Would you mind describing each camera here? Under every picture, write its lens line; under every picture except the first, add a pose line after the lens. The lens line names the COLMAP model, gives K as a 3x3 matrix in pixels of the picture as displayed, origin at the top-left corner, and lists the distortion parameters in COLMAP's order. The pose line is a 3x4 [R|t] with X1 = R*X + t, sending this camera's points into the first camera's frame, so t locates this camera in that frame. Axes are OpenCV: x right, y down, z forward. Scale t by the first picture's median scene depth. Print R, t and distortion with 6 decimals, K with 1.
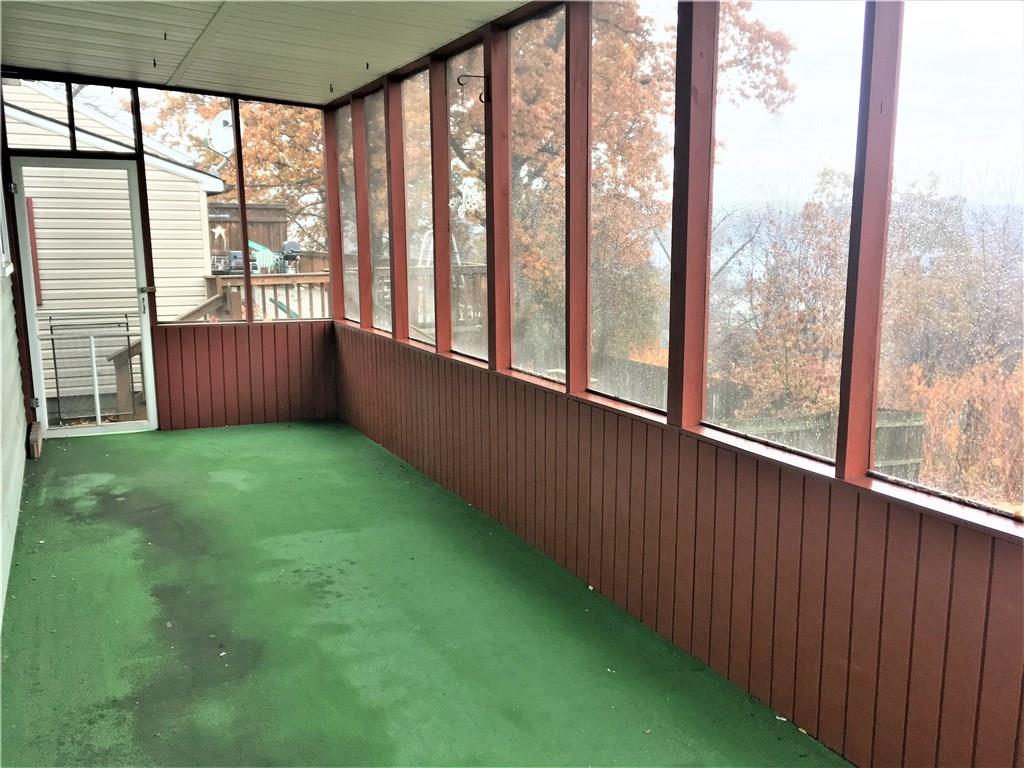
lens RADIAL K [[865.6, 0, 510.3], [0, 865.6, 384.9], [0, 0, 1]] dist [0.046412, -0.010777]
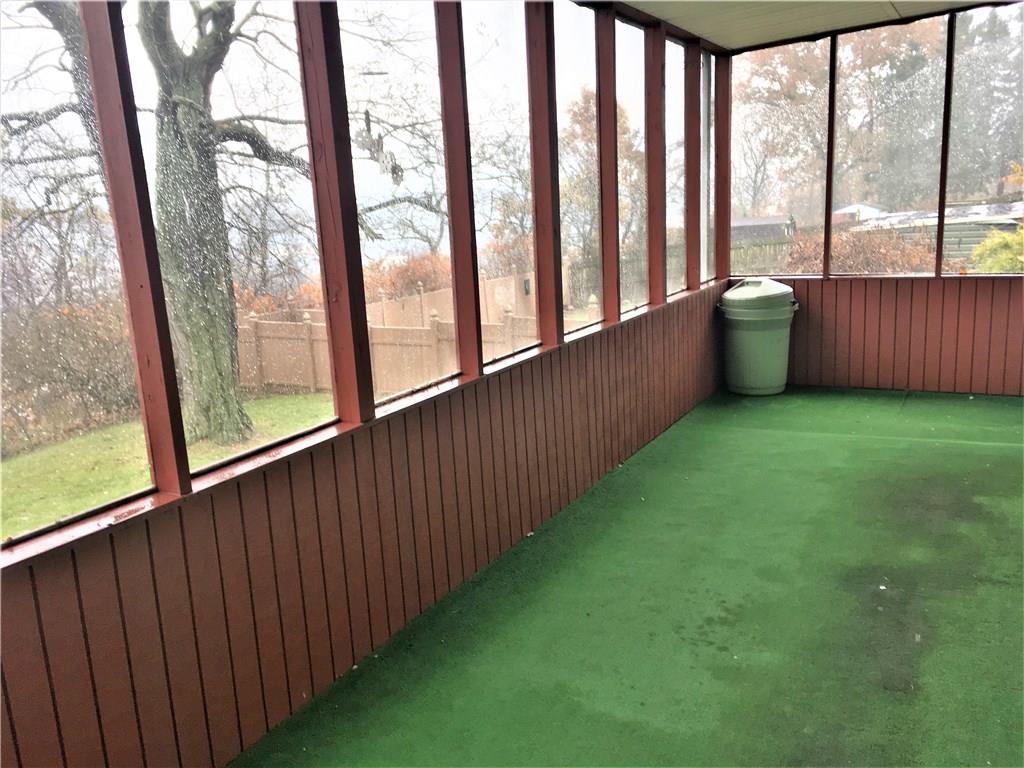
lens RADIAL K [[865.6, 0, 509.1], [0, 865.6, 382.0], [0, 0, 1]] dist [0.046412, -0.010777]
pose [[-0.560037, -0.130455, 0.818132, -0.770380], [0.199456, 0.937247, 0.285982, -0.267440], [-0.804100, 0.323342, -0.498872, 1.535572]]
